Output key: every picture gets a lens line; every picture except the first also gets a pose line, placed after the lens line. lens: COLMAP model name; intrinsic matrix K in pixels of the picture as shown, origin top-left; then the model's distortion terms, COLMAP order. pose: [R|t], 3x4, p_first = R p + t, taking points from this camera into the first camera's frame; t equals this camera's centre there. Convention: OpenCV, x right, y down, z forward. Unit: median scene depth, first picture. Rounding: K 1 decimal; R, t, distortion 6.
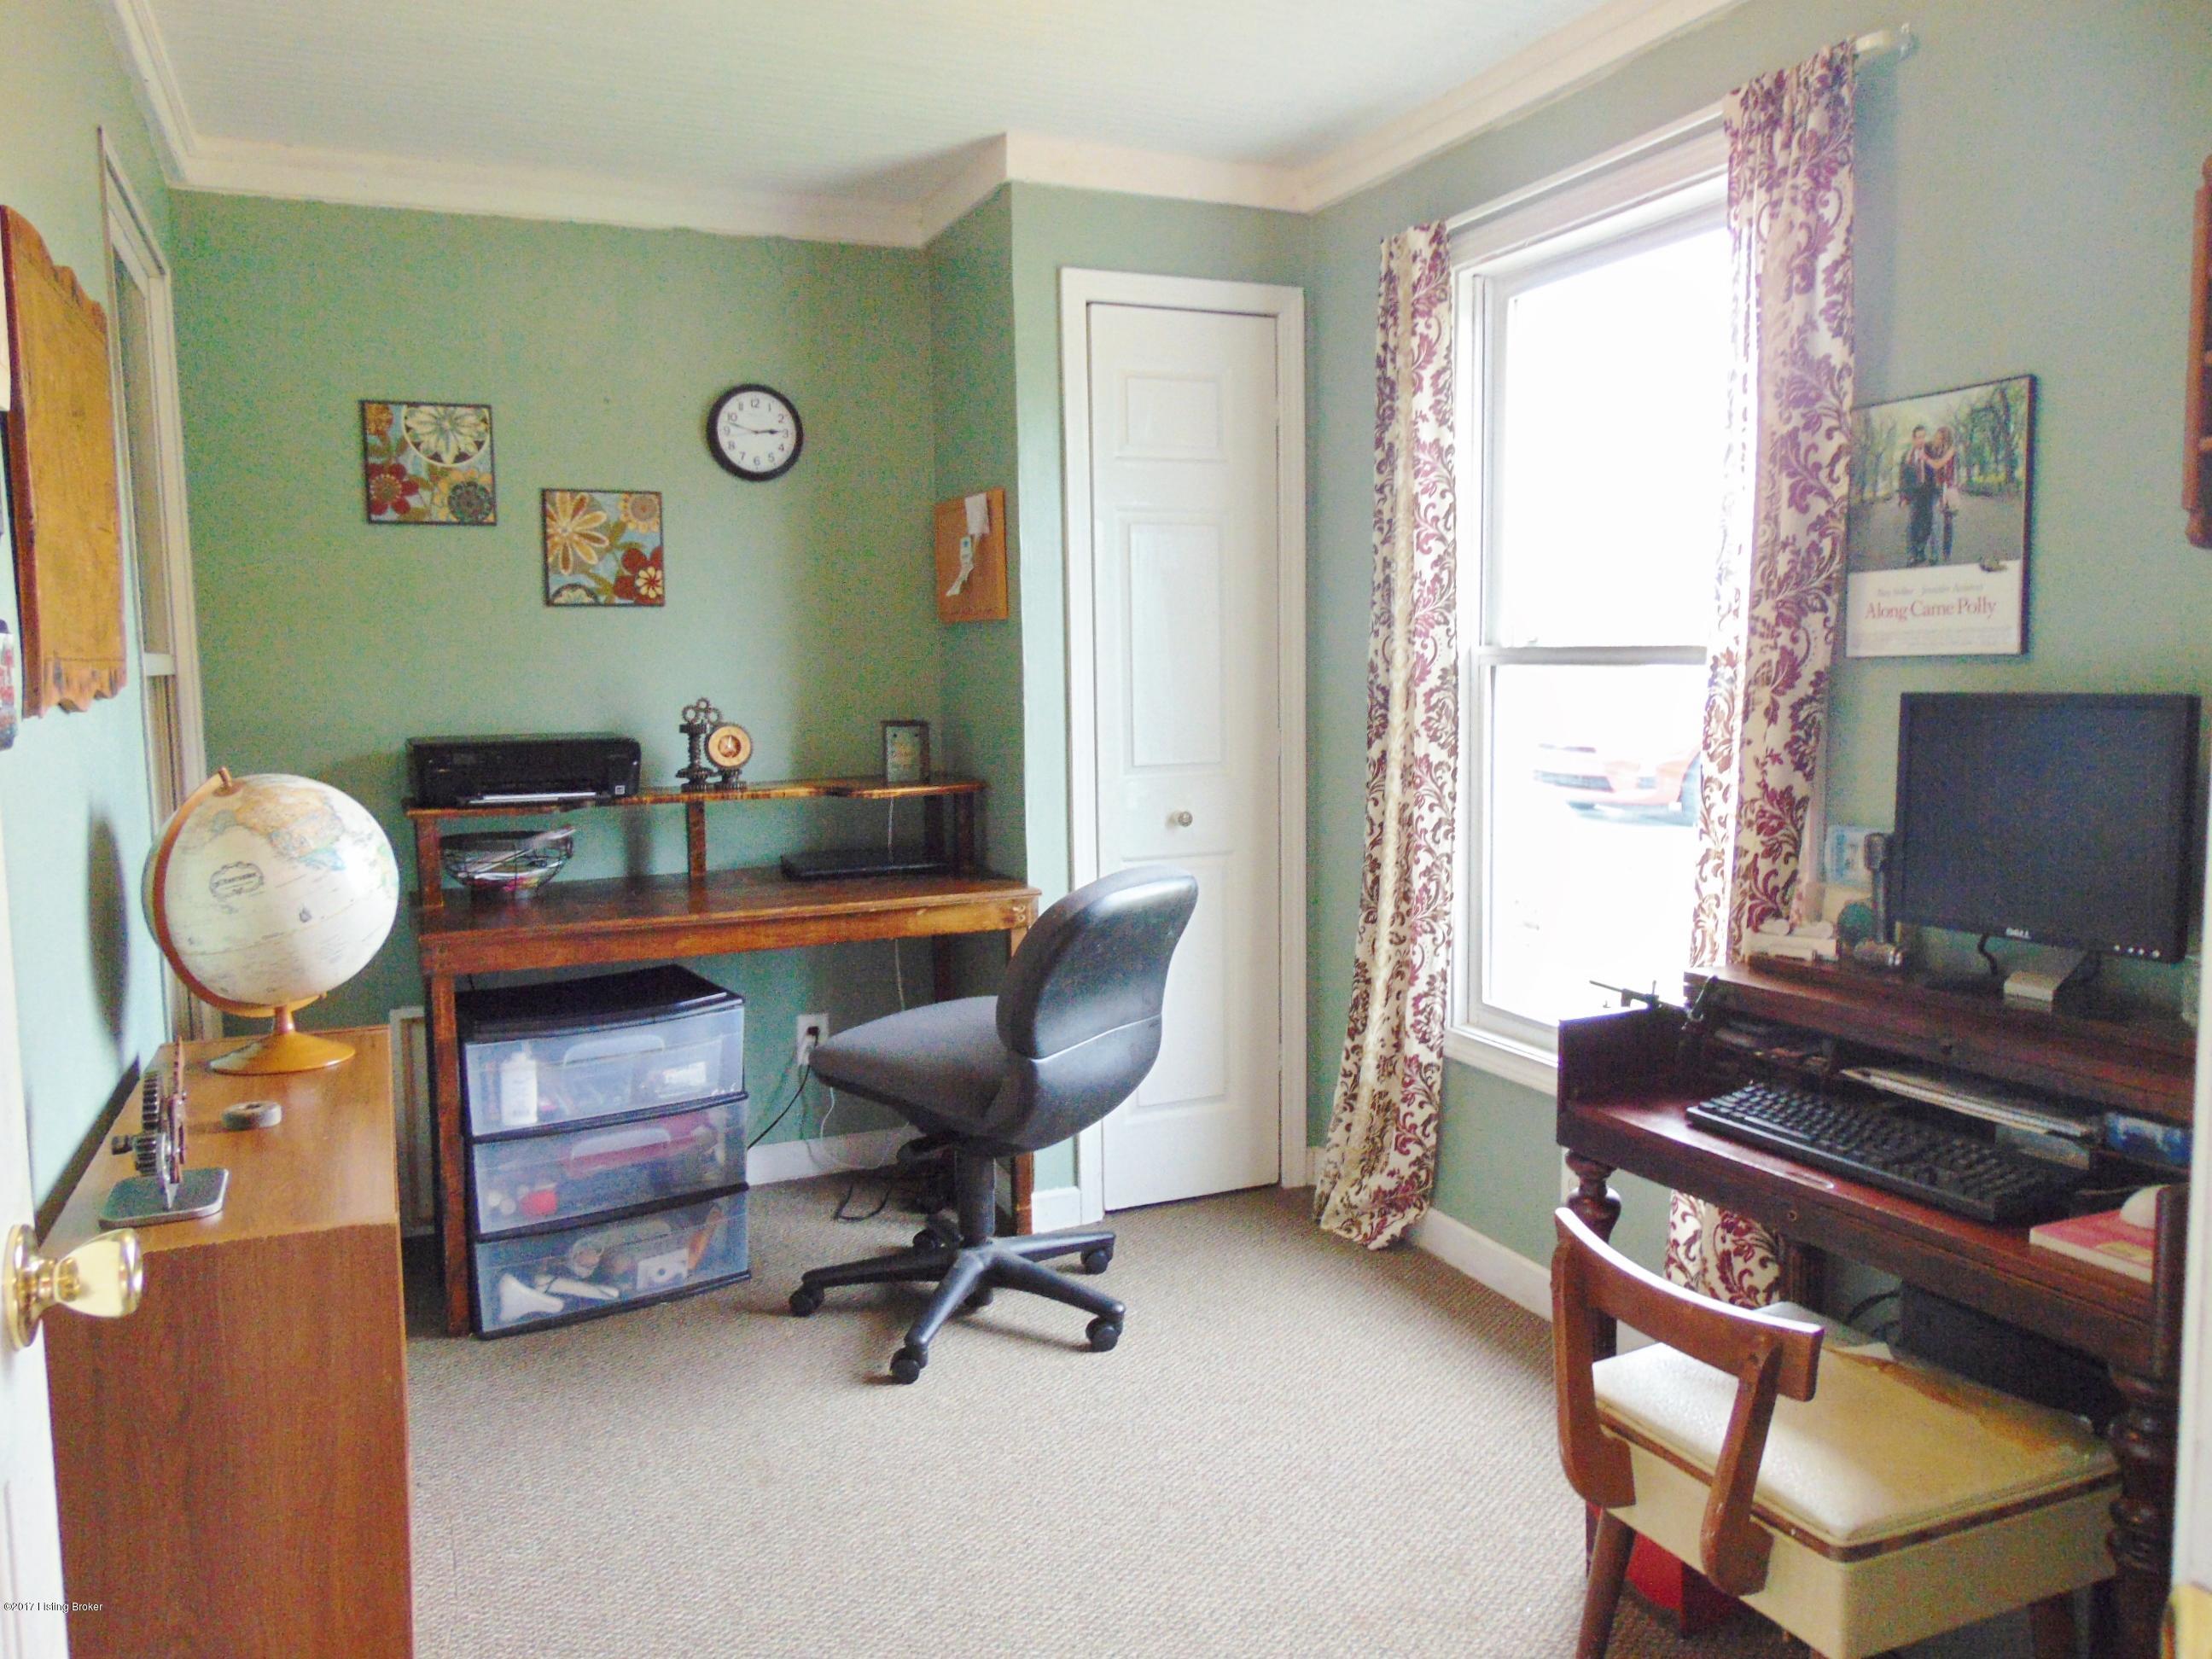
lens RADIAL K [[1687.4, 0, 1106.0], [0, 1687.4, 829.5], [0, 0, 1]] dist [-0.001608, 0.000334]
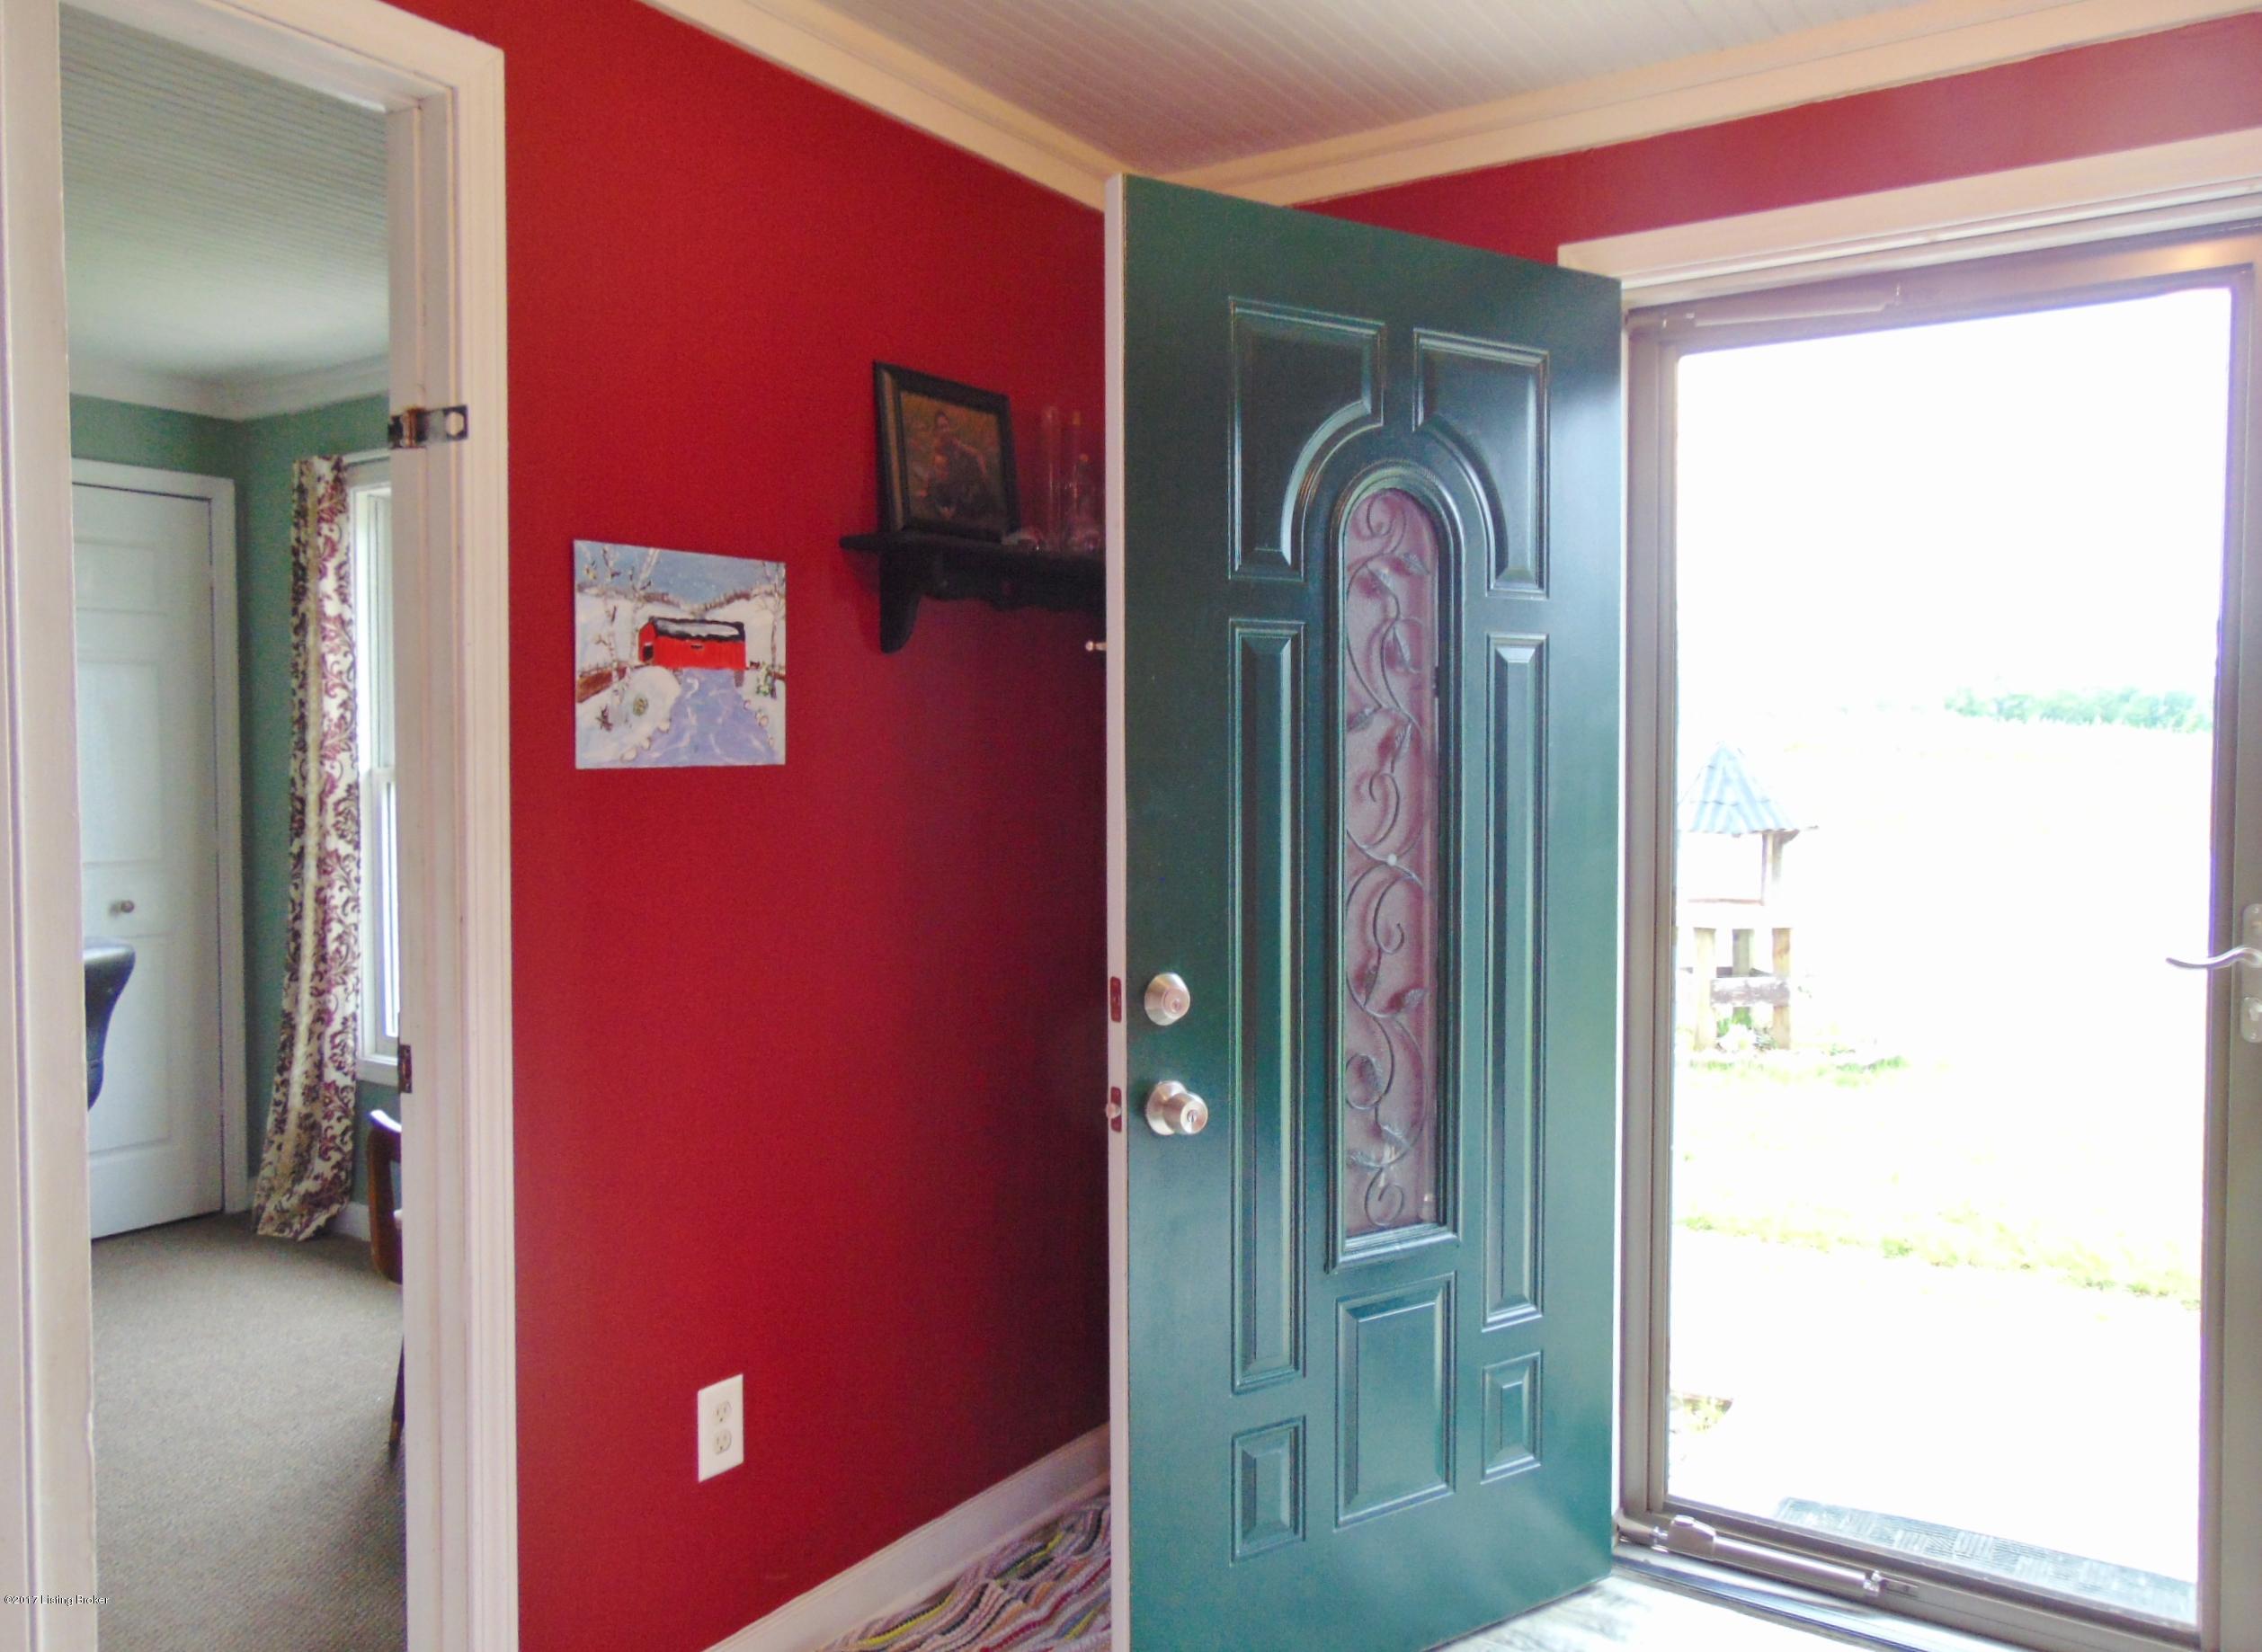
lens RADIAL K [[1665.4, 0, 1131.0], [0, 1665.4, 826.0], [0, 0, 1]] dist [-0.007282, -0.000405]
pose [[0.838978, -0.005362, 0.544140, 0.003634], [0.043015, 0.997476, -0.056493, 0.037326], [-0.542463, 0.070802, 0.837091, -0.420505]]
